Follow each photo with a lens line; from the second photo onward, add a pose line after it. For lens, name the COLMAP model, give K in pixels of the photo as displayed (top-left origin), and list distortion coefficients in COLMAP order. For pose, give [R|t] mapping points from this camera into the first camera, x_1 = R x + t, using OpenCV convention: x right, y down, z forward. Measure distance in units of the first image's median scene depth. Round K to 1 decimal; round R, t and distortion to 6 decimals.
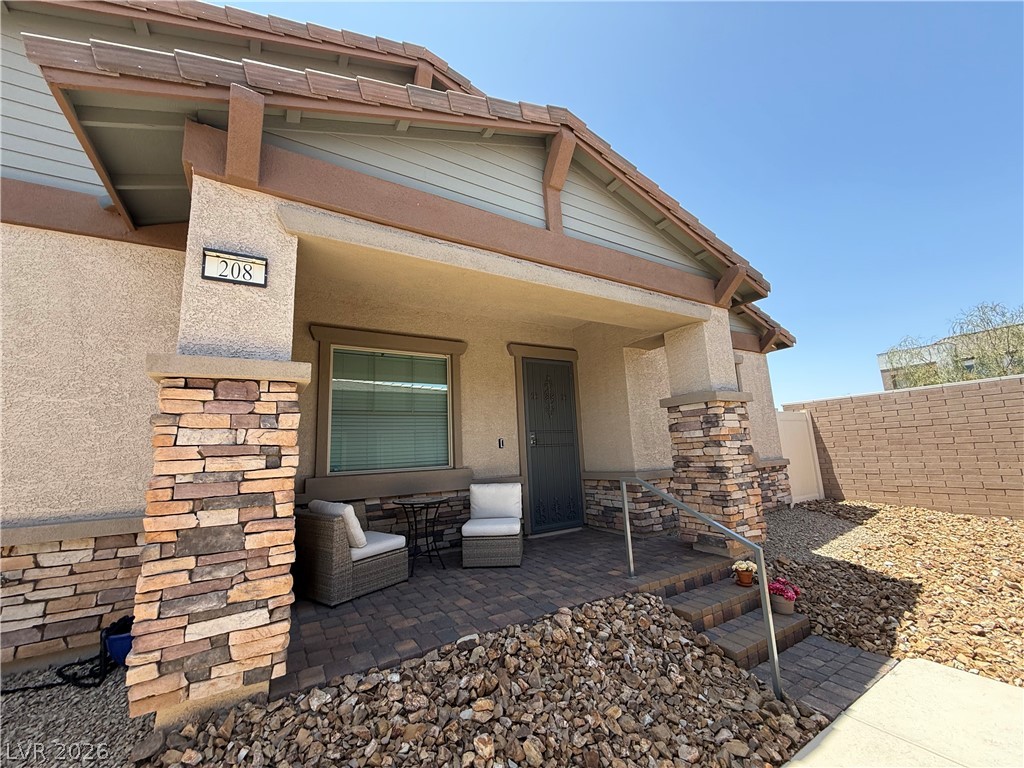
lens RADIAL K [[406.1, 0, 510.0], [0, 406.1, 383.7], [0, 0, 1]] dist [0.001880, -0.000563]
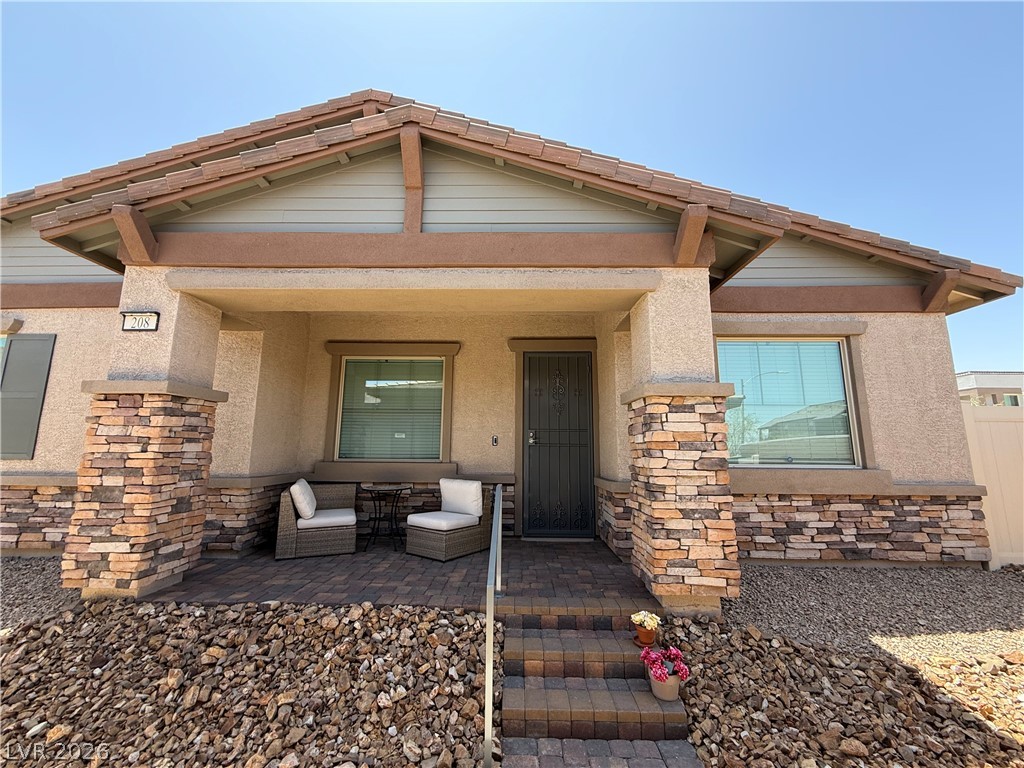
lens RADIAL K [[406.1, 0, 511.9], [0, 406.1, 383.6], [0, 0, 1]] dist [0.001880, -0.000563]
pose [[0.847710, -0.034067, -0.529365, 0.723519], [0.044154, 0.999004, 0.006418, 0.002560], [0.528619, -0.028814, 0.848370, 0.235449]]
